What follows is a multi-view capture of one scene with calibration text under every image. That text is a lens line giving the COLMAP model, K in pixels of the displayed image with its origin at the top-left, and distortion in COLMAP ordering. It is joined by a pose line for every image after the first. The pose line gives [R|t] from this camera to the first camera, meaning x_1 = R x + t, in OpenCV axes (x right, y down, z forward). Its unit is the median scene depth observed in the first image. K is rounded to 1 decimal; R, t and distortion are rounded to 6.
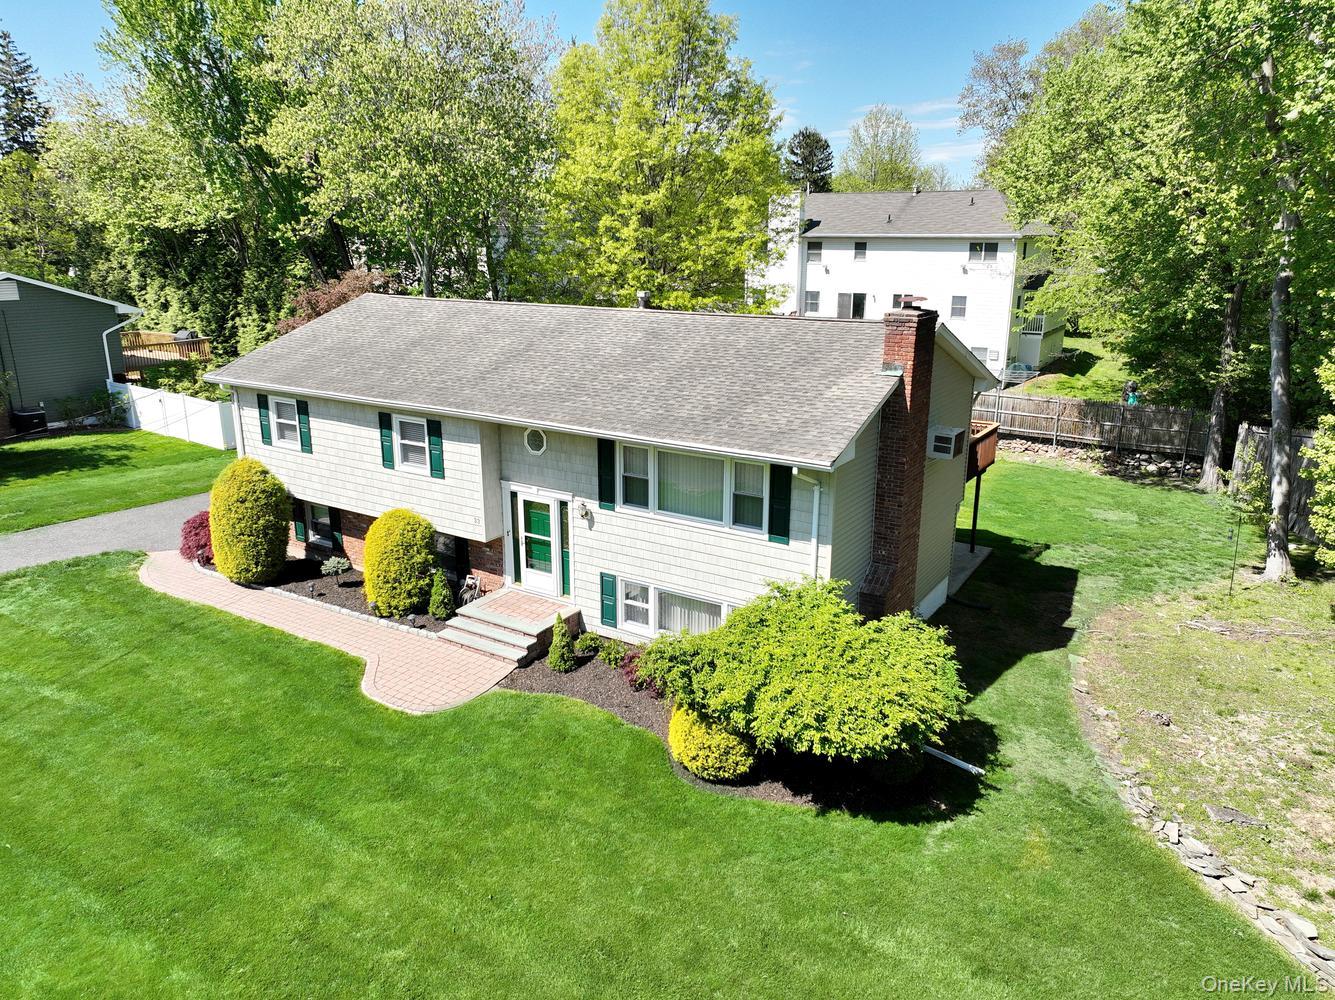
lens RADIAL K [[937.6, 0, 667.5], [0, 937.6, 500.0], [0, 0, 1]] dist [-0.004940, 0.018532]
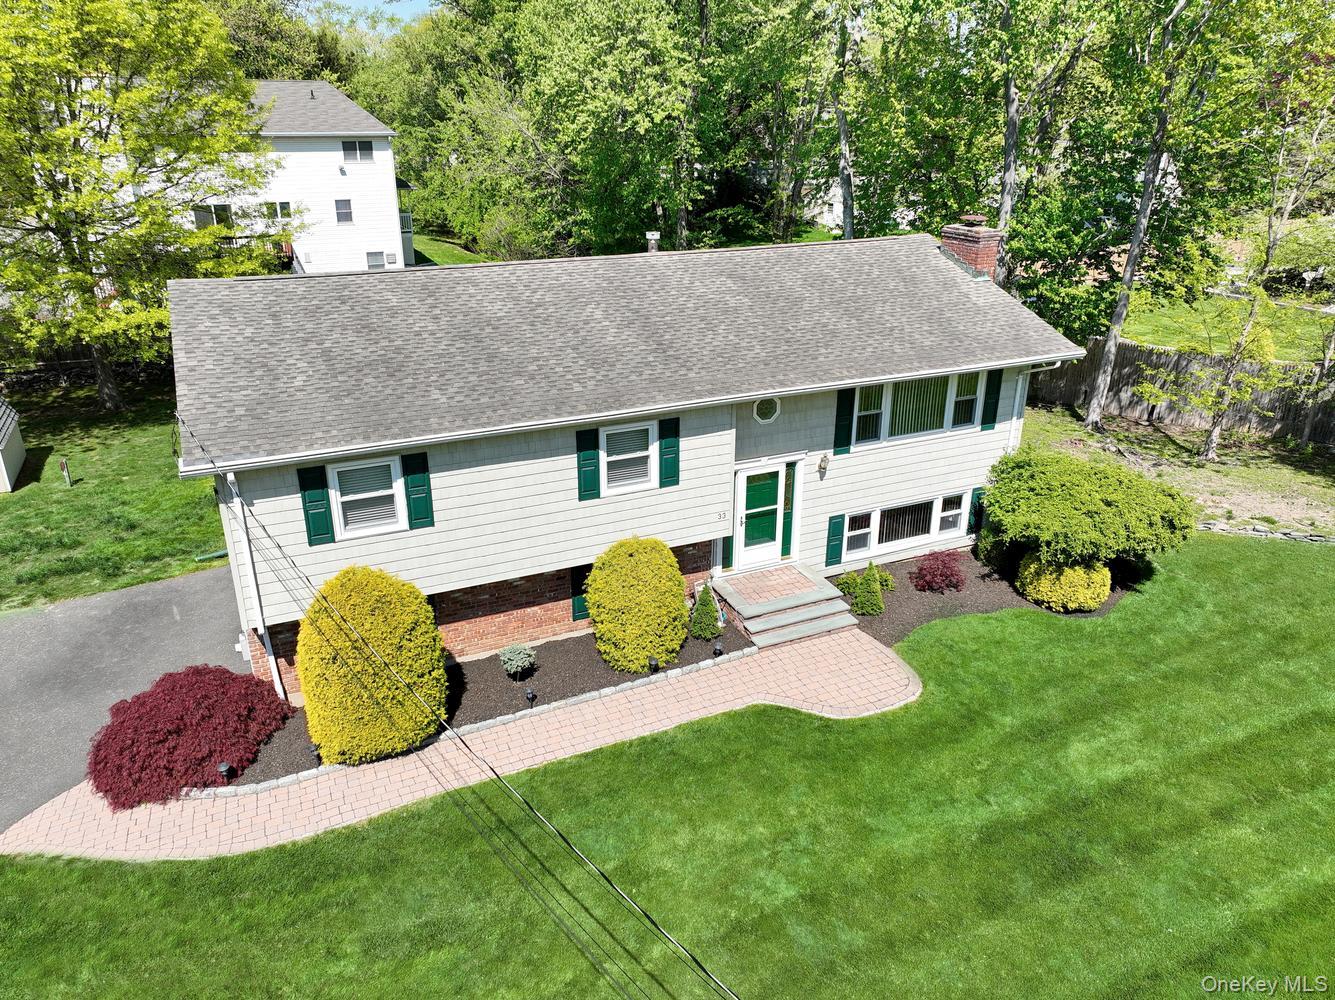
lens RADIAL K [[937.6, 0, 667.5], [0, 937.6, 500.0], [0, 0, 1]] dist [-0.004940, 0.018532]
pose [[0.535566, -0.325163, 0.779383, -0.922129], [0.228524, 0.944270, 0.236921, -0.214657], [-0.812986, 0.051221, 0.580027, 0.532089]]
